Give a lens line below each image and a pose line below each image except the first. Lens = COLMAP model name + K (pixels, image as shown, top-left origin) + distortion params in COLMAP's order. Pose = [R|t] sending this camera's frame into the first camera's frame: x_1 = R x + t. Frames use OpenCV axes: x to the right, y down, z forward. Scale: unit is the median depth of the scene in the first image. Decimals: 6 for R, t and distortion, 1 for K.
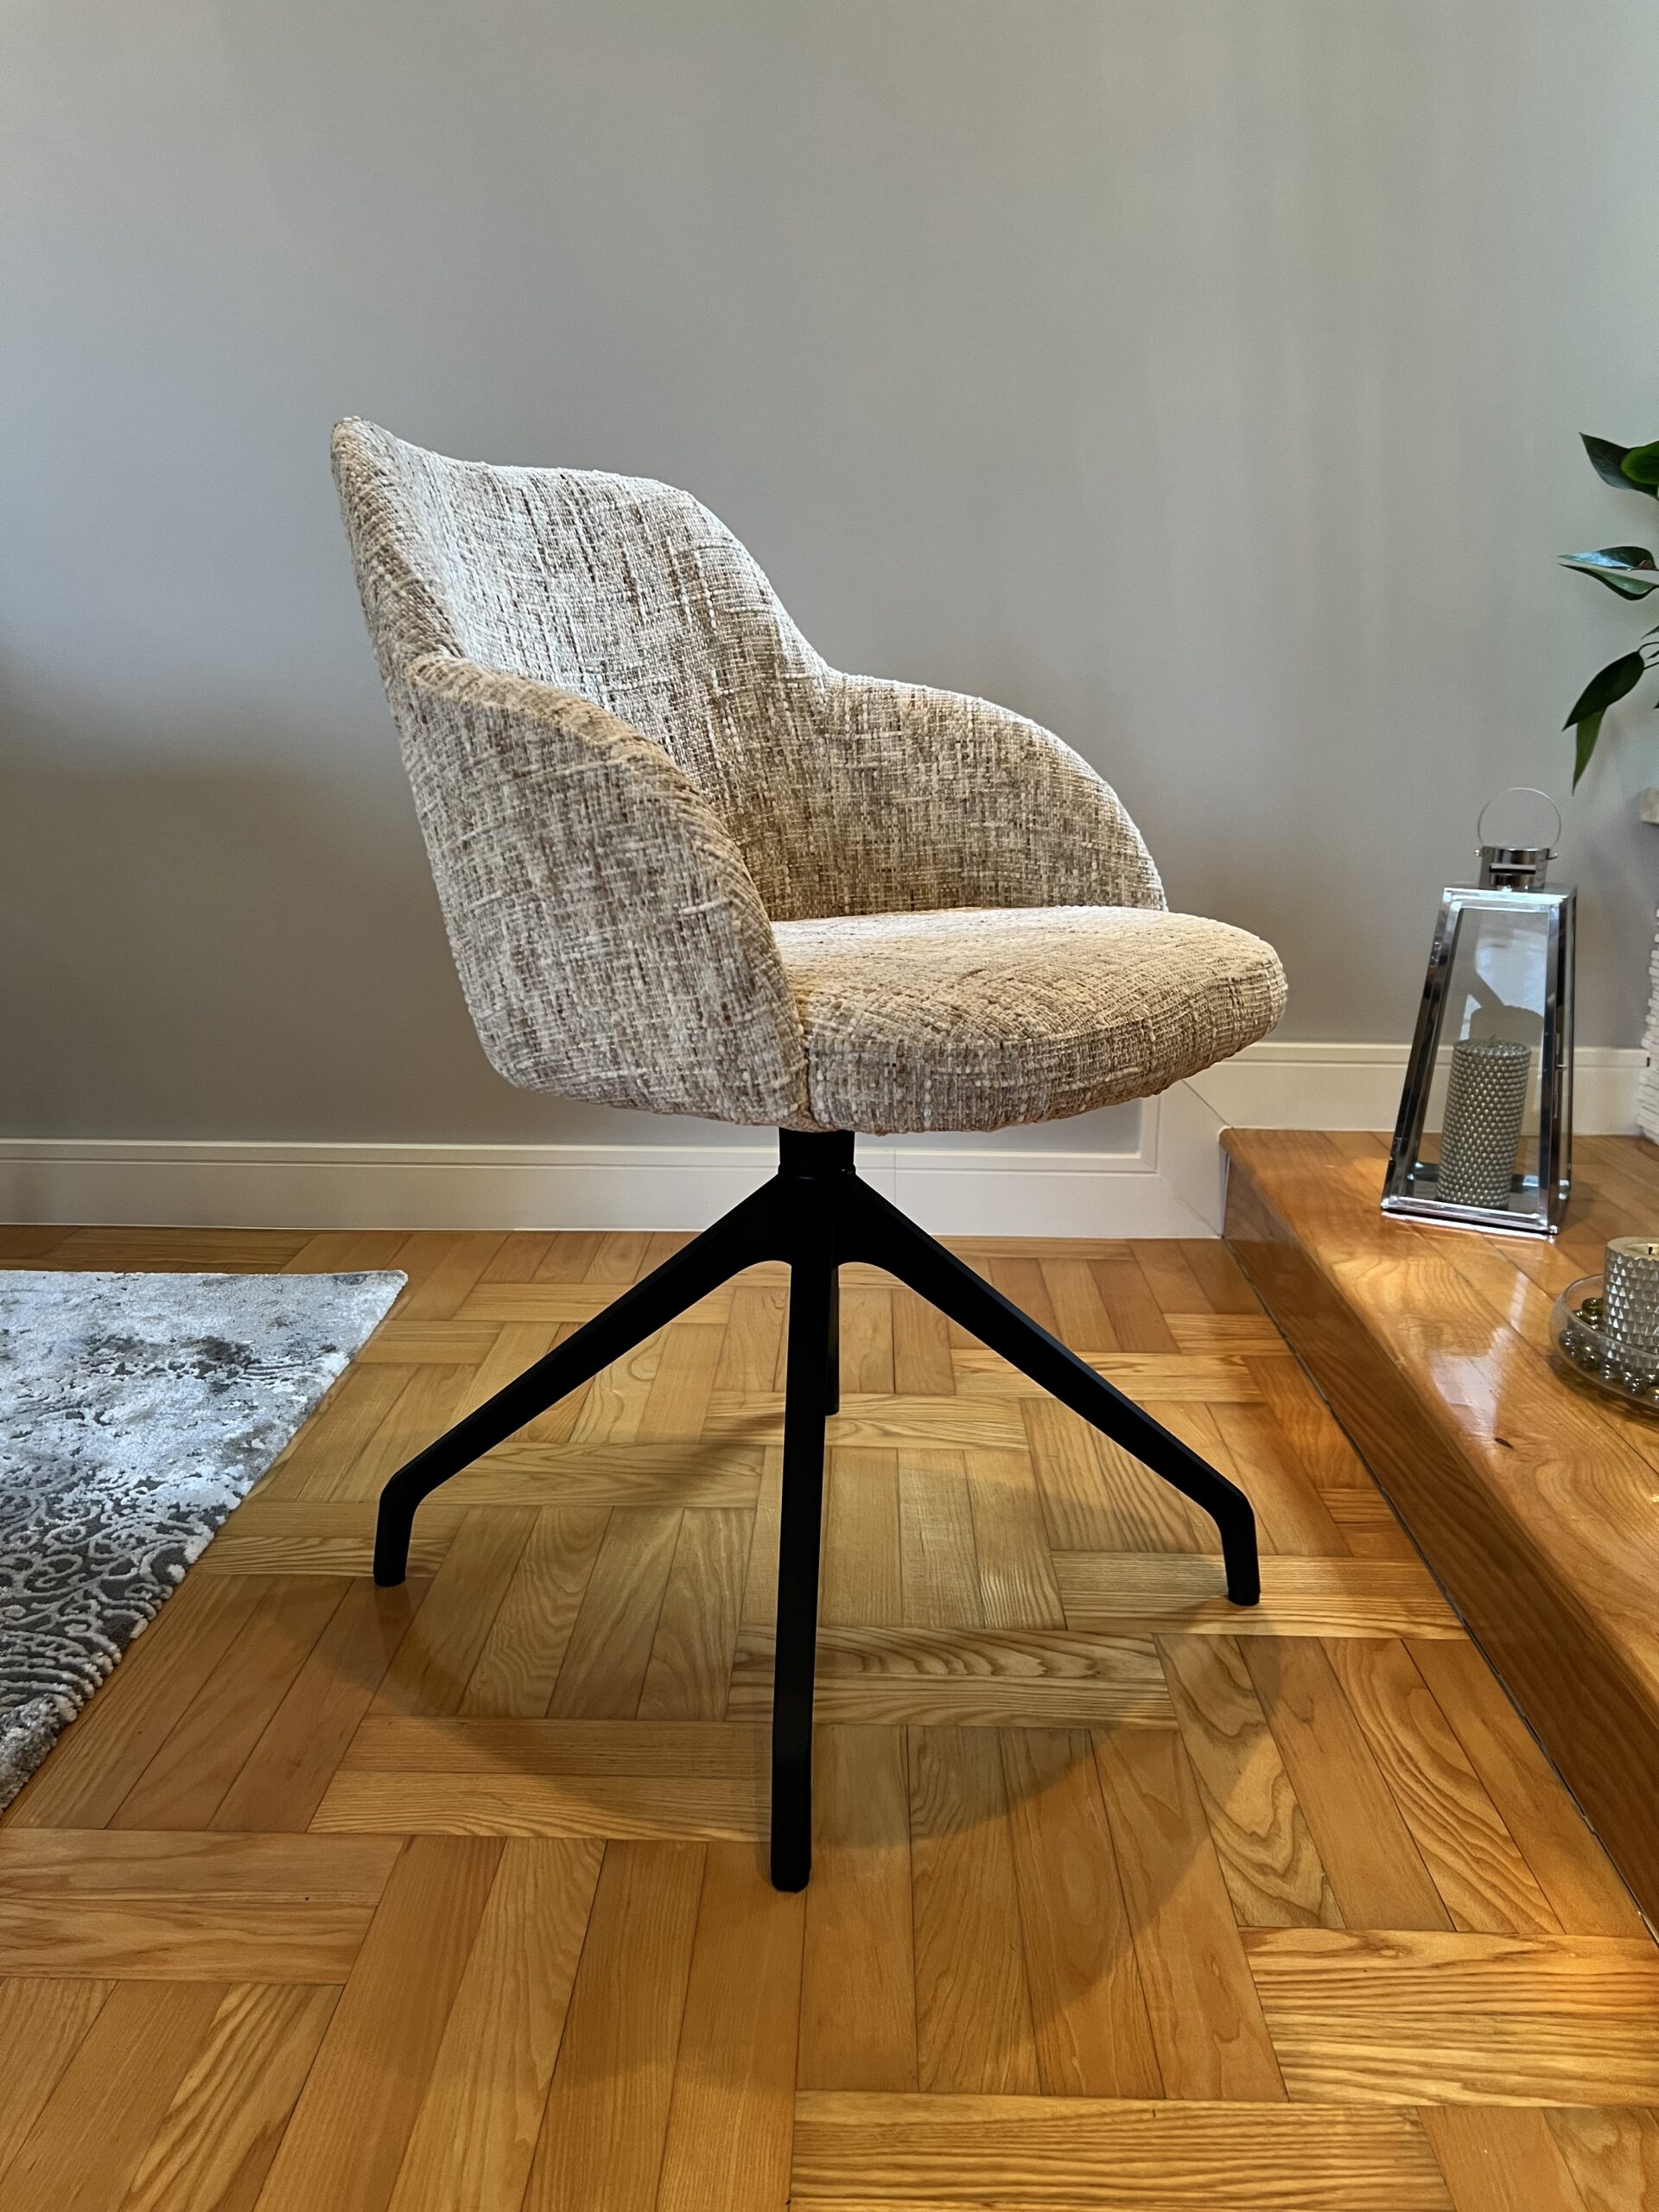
lens RADIAL K [[1662.9, 0, 824.4], [0, 1662.9, 1123.2], [0, 0, 1]] dist [0.017607, -0.023085]
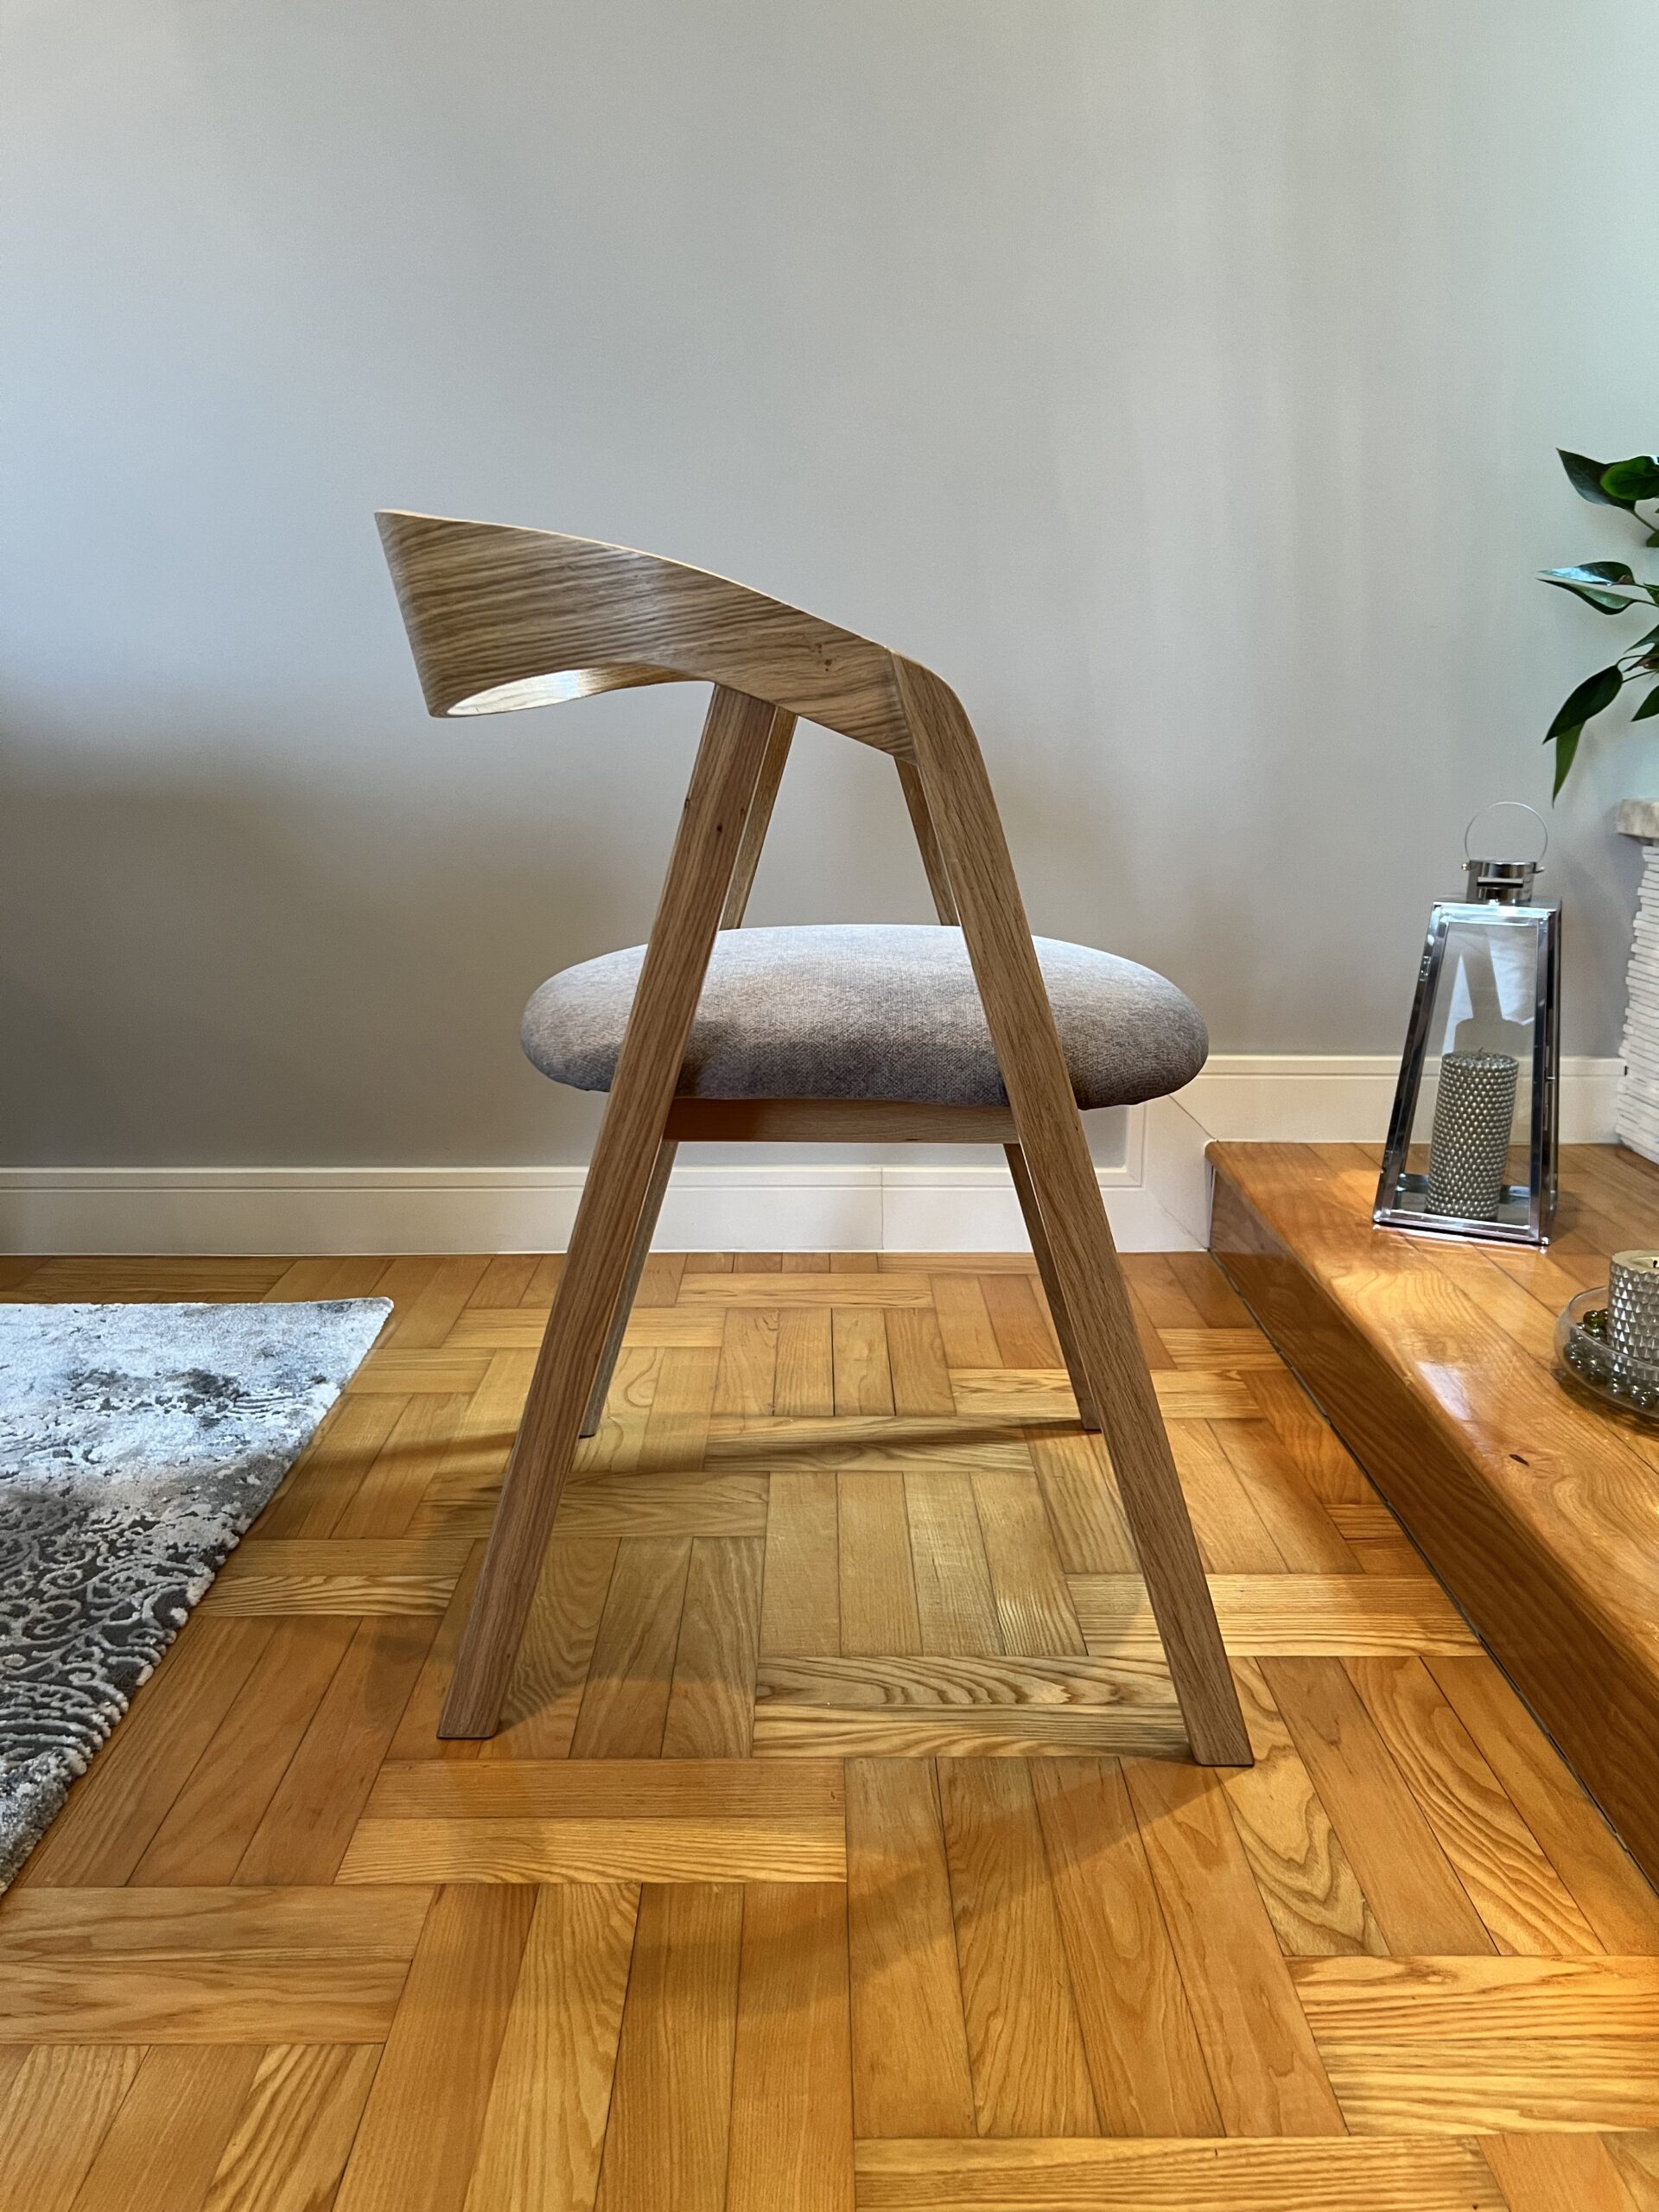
lens RADIAL K [[1662.9, 0, 824.7], [0, 1662.9, 1130.9], [0, 0, 1]] dist [0.017607, -0.023085]
pose [[0.999418, -0.012573, 0.031718, -0.032867], [0.012560, 0.999921, 0.000599, -0.009812], [-0.031723, -0.000200, 0.999497, 0.008297]]
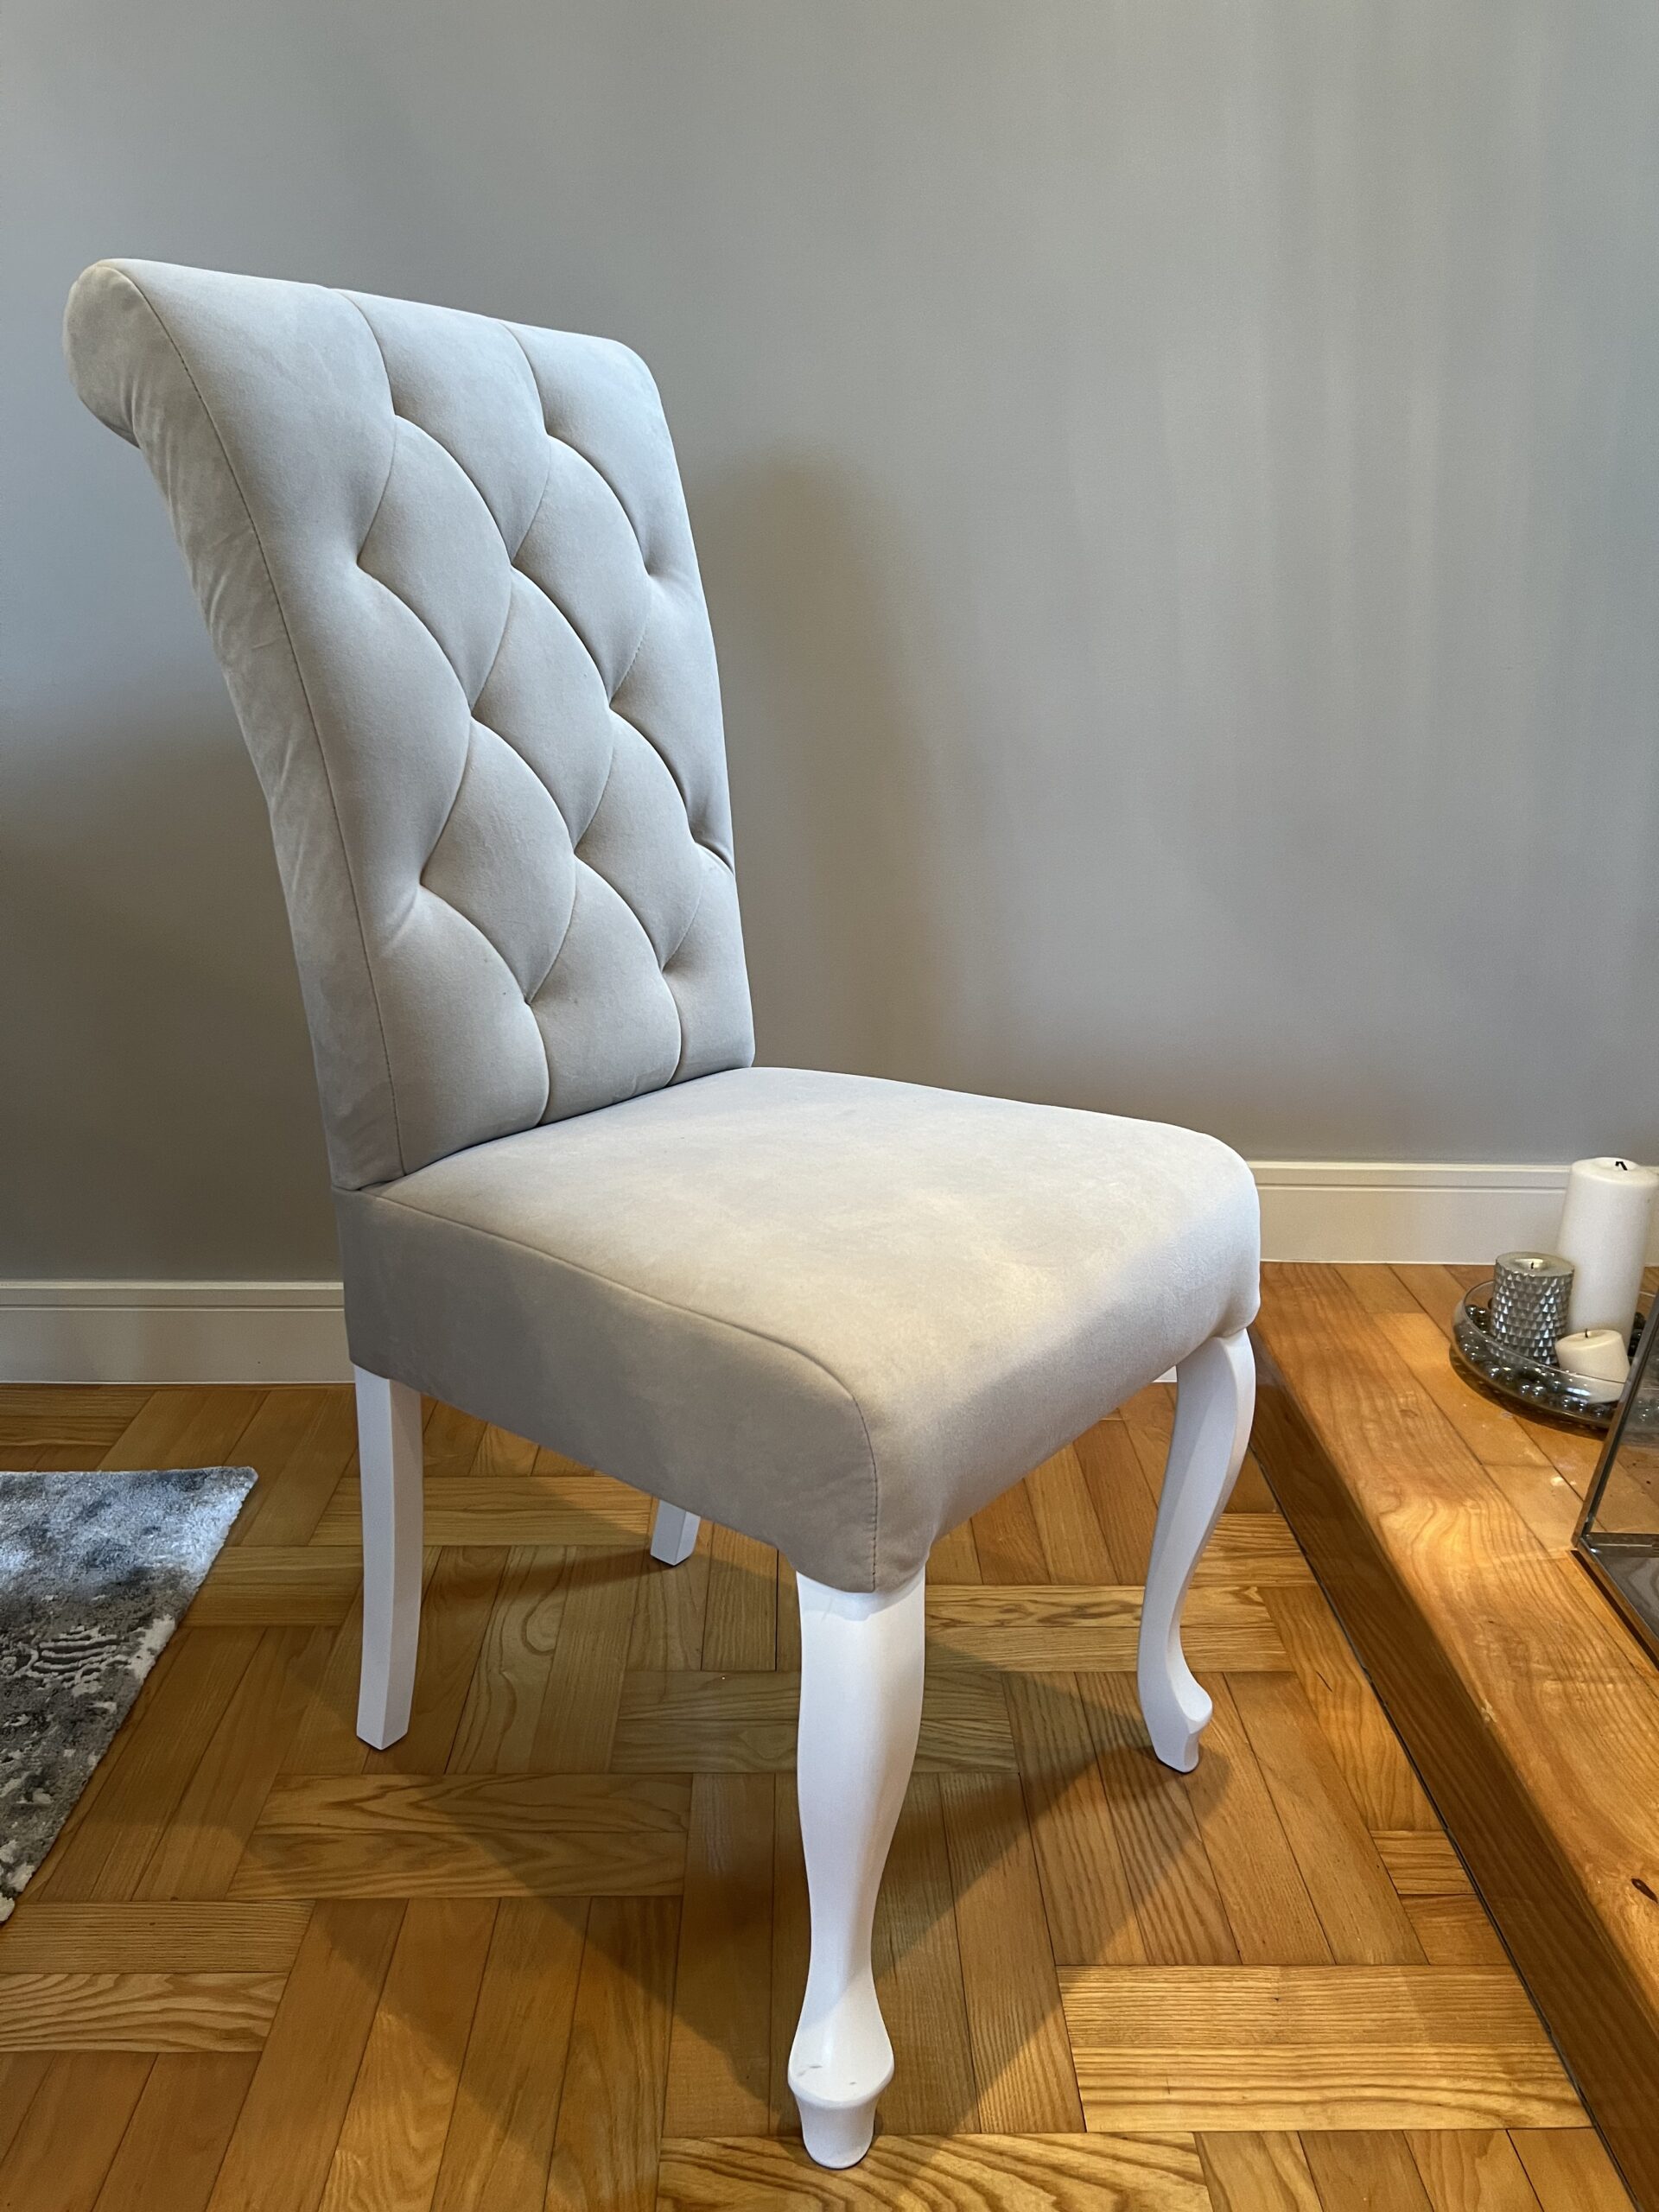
lens RADIAL K [[1662.9, 0, 840.5], [0, 1662.9, 1119.4], [0, 0, 1]] dist [0.017607, -0.023085]
pose [[0.998403, -0.003981, 0.056361, -0.008640], [0.000058, 0.997587, 0.069432, -0.185200], [-0.056501, -0.069318, 0.995993, 0.223590]]
